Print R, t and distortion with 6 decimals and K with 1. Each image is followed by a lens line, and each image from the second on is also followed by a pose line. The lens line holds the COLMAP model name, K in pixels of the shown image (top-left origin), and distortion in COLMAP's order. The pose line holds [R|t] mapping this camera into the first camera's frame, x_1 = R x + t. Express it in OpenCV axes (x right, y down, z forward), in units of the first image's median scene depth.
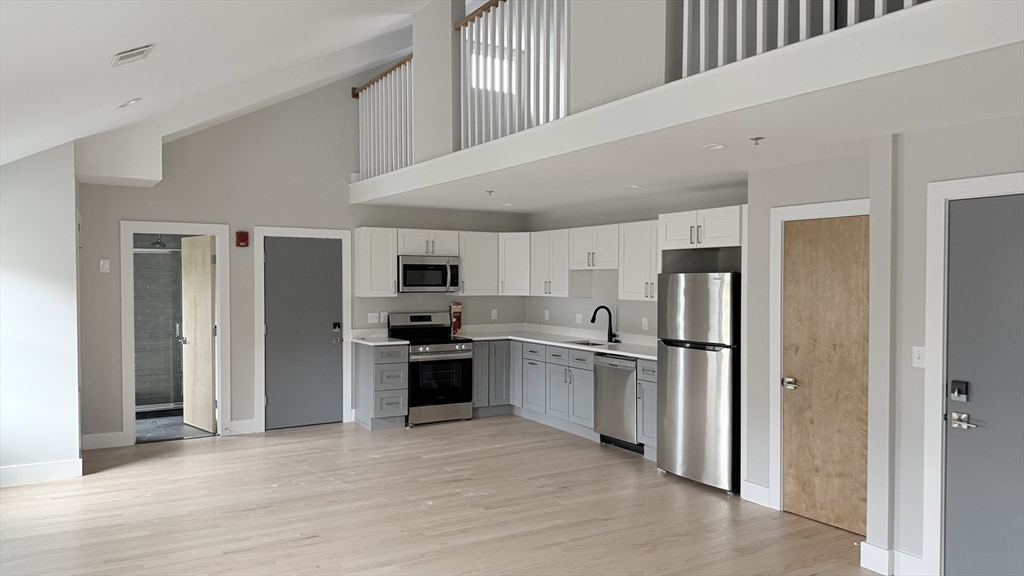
lens RADIAL K [[710.8, 0, 514.1], [0, 710.8, 291.5], [0, 0, 1]] dist [0.046682, -0.061755]
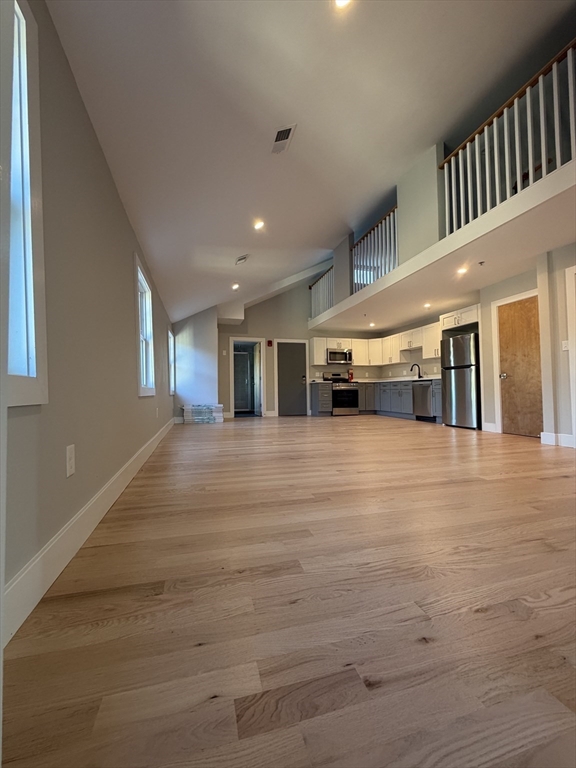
lens RADIAL K [[307.1, 0, 289.4], [0, 307.1, 382.5], [0, 0, 1]] dist [-0.001982, 0.000520]
pose [[0.966039, -0.021273, -0.257520, -0.016574], [0.008938, 0.998760, -0.048973, 0.129359], [0.258243, 0.045008, 0.965031, -0.082487]]
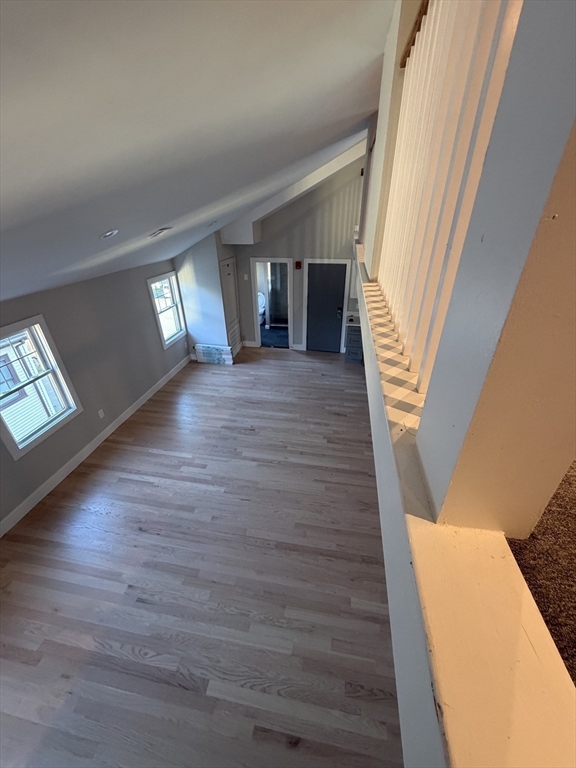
lens RADIAL K [[307.1, 0, 291.0], [0, 307.1, 381.4], [0, 0, 1]] dist [-0.001982, 0.000520]
pose [[0.749844, 0.314826, -0.581909, 0.244255], [-0.004070, 0.881707, 0.471780, -0.198052], [0.661602, -0.351393, 0.662424, 0.256820]]
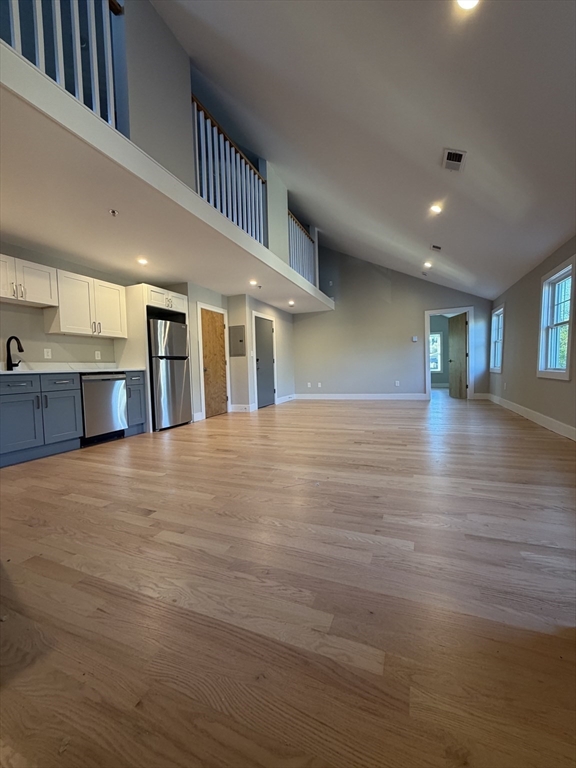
lens RADIAL K [[307.1, 0, 288.6], [0, 307.1, 381.4], [0, 0, 1]] dist [-0.001982, 0.000520]
pose [[-0.587935, -0.022900, 0.808584, -0.488981], [0.044695, 0.997153, 0.060739, 0.078703], [-0.807673, 0.071850, -0.585237, 0.959001]]
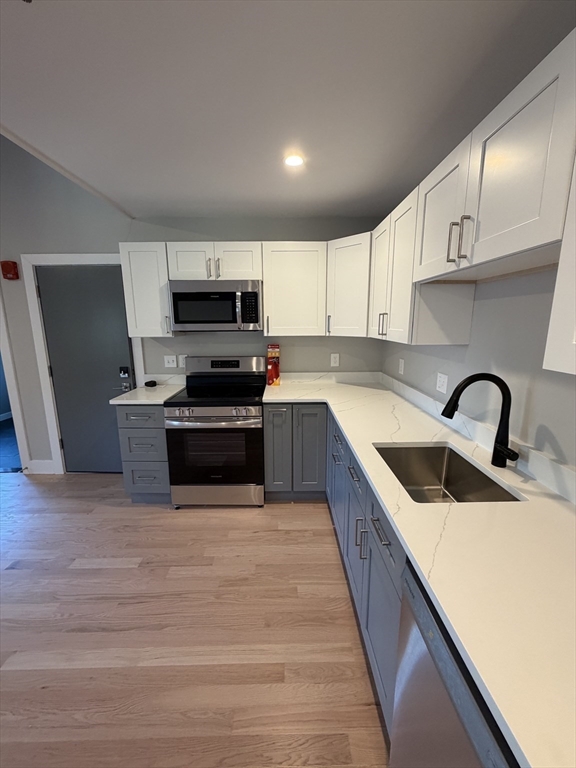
lens RADIAL K [[307.1, 0, 287.4], [0, 307.1, 381.4], [0, 0, 1]] dist [-0.001982, 0.000520]
pose [[0.858831, 0.089635, -0.504356, 0.119737], [-0.001304, 0.984951, 0.172828, -0.003352], [0.512258, -0.147773, 0.846023, 0.828702]]
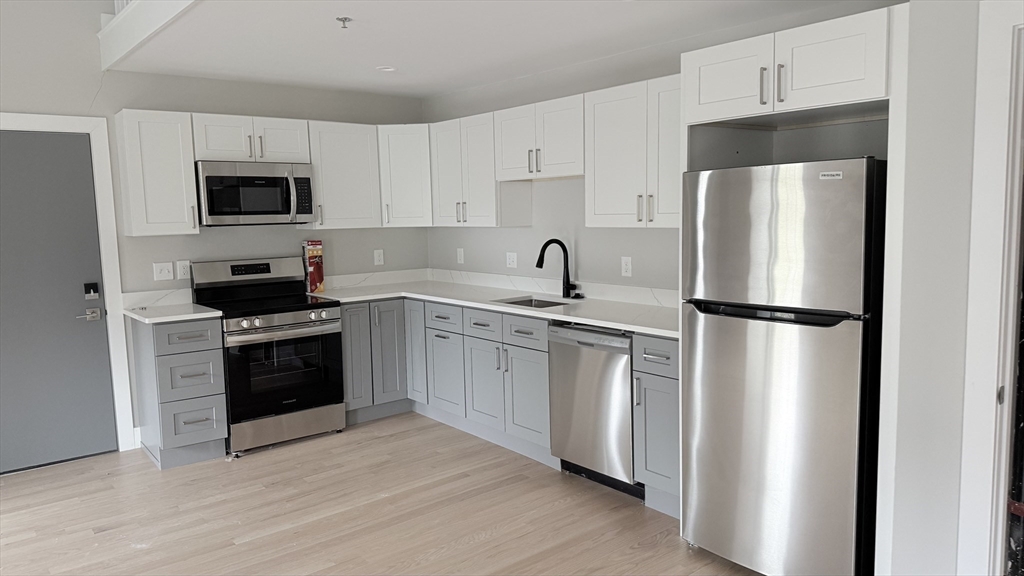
lens RADIAL K [[710.8, 0, 520.5], [0, 710.8, 294.0], [0, 0, 1]] dist [0.046682, -0.061755]
pose [[0.989787, -0.041646, 0.136337, 0.012238], [0.028240, 0.994704, 0.098826, 0.006159], [-0.139731, -0.093966, 0.985721, 0.413107]]
